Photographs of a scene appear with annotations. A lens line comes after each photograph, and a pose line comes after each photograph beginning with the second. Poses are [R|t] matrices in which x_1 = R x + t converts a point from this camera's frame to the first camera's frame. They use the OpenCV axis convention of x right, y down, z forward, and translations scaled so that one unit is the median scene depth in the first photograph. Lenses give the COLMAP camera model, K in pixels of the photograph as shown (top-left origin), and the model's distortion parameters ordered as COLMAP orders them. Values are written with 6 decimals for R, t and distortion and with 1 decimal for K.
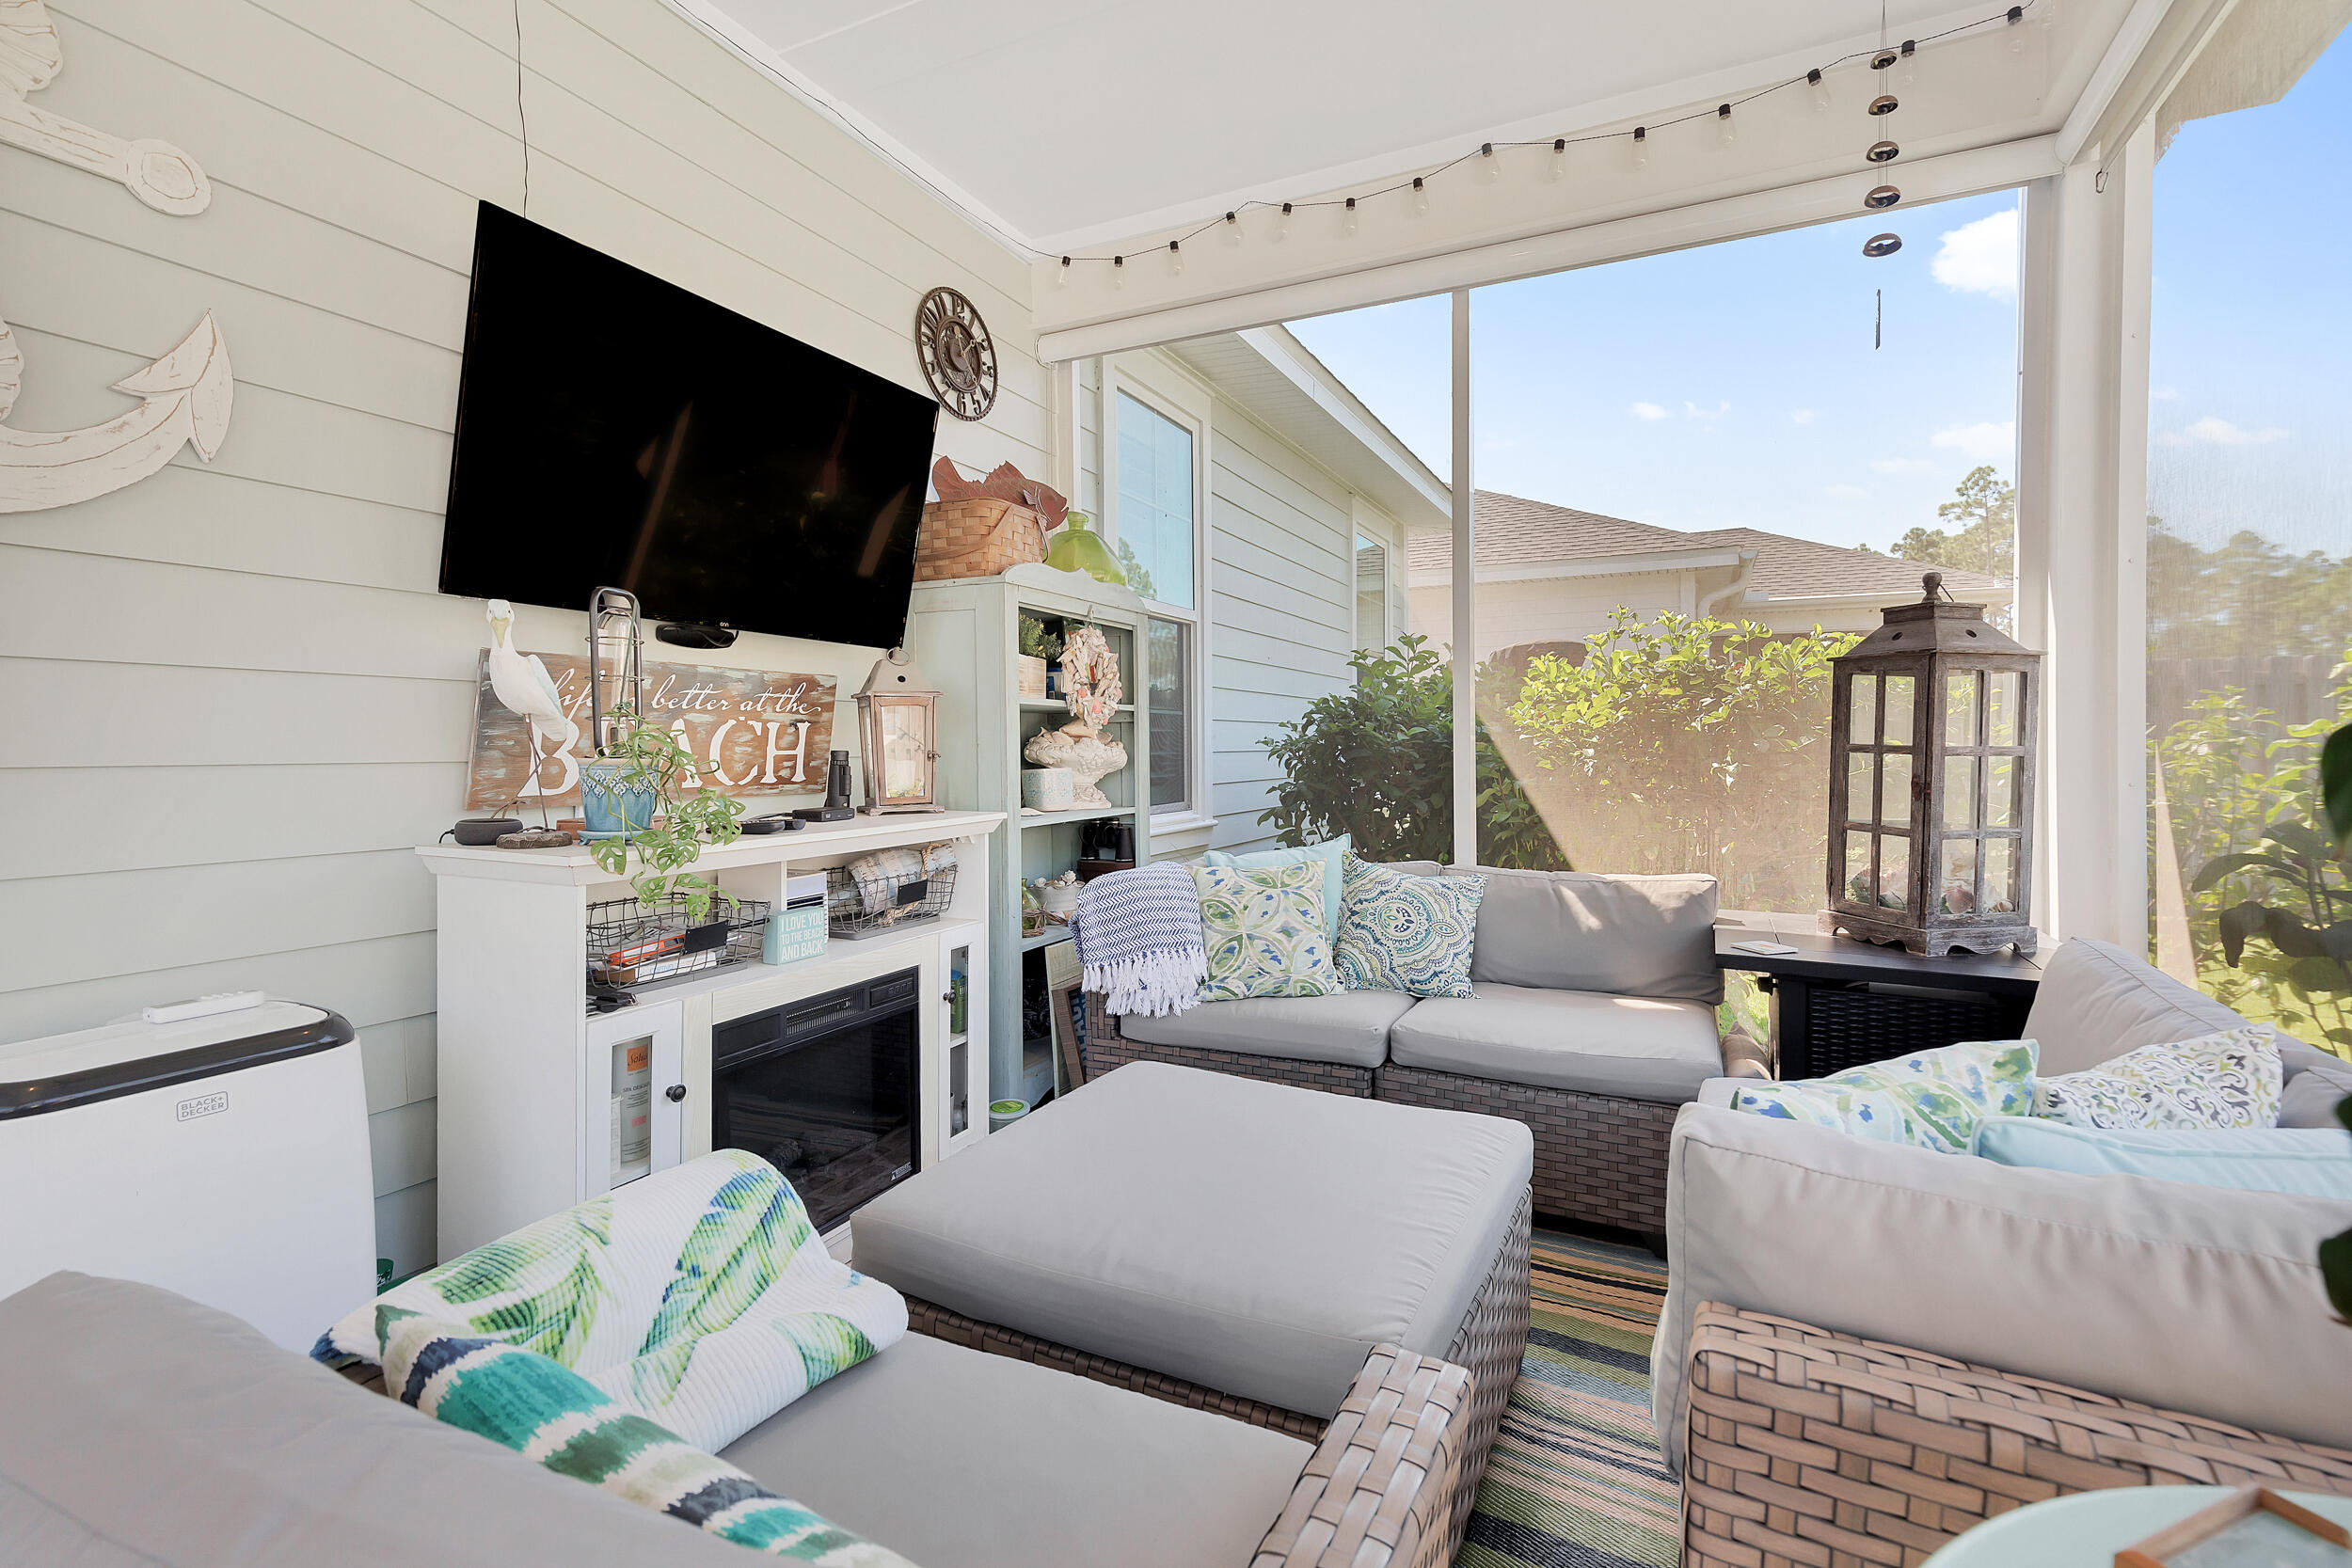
lens RADIAL K [[1062.6, 0, 1184.4], [0, 1062.6, 759.2], [0, 0, 1]] dist [0.011250, -0.002351]
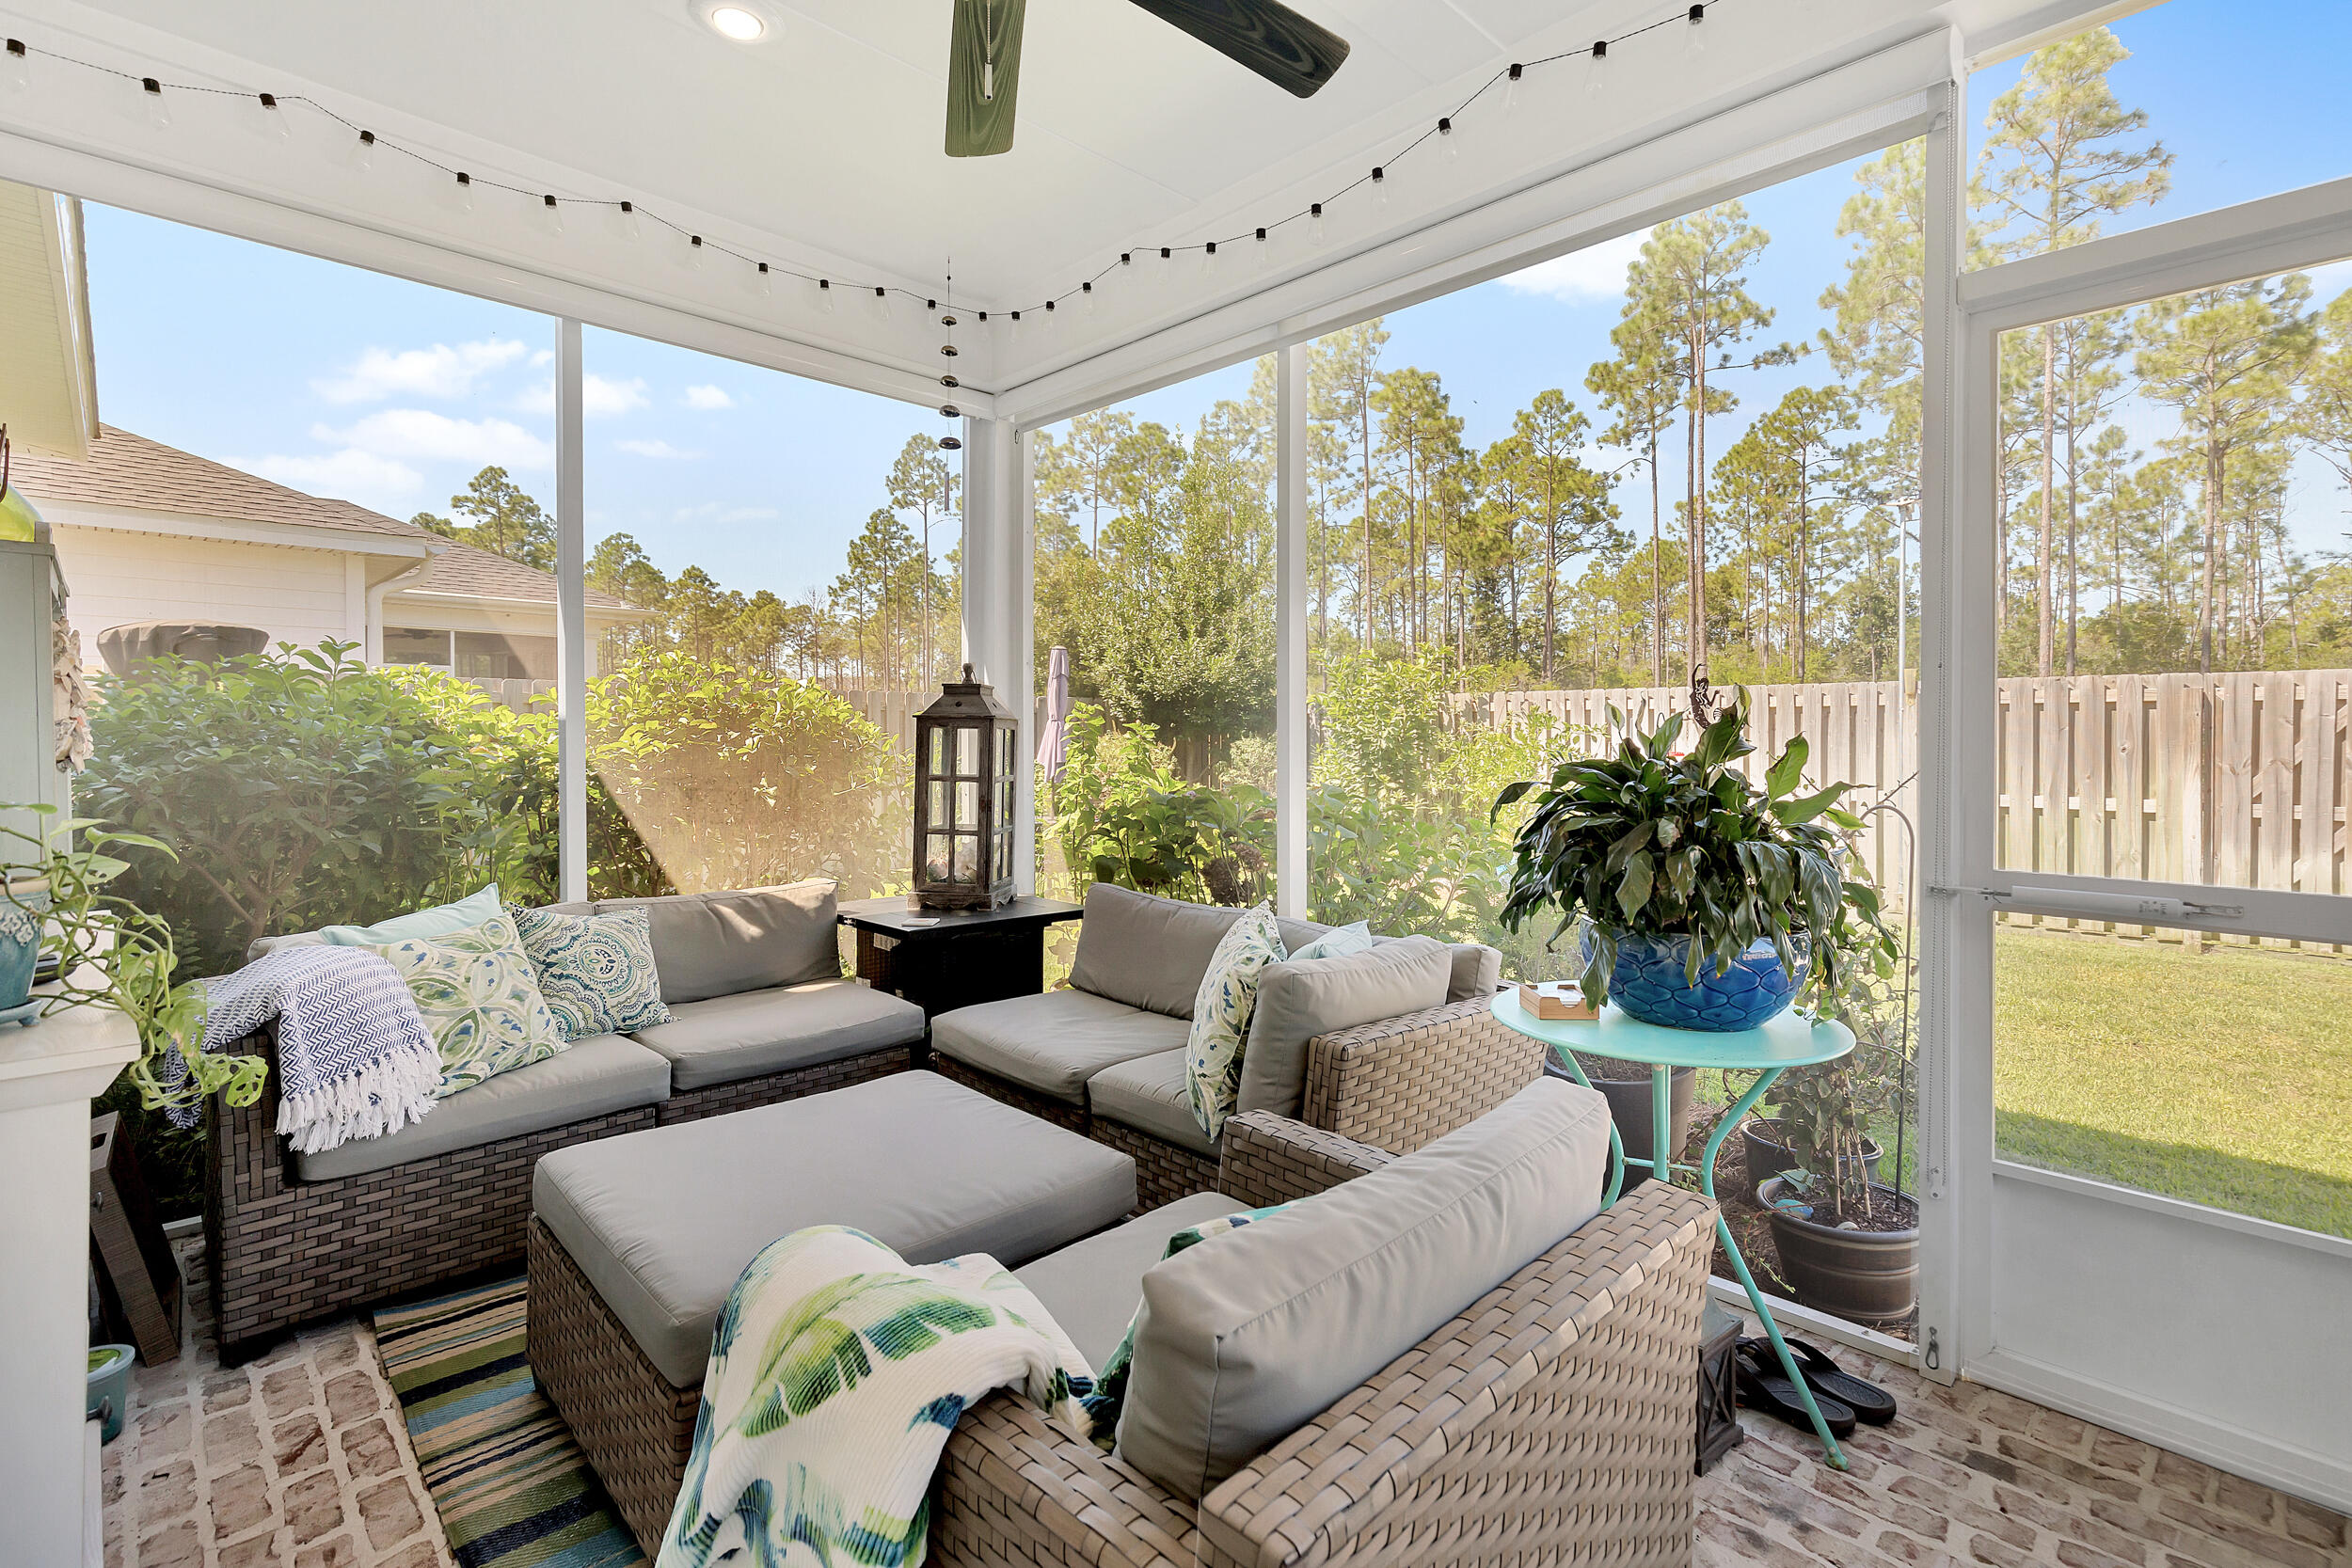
lens RADIAL K [[1085.8, 0, 1233.0], [0, 1085.8, 748.8], [0, 0, 1]] dist [0.007379, -0.000837]
pose [[0.327350, -0.006997, 0.944877, -0.583036], [0.012314, 0.999919, 0.003139, -0.045119], [-0.944823, 0.010608, 0.327410, 0.112449]]
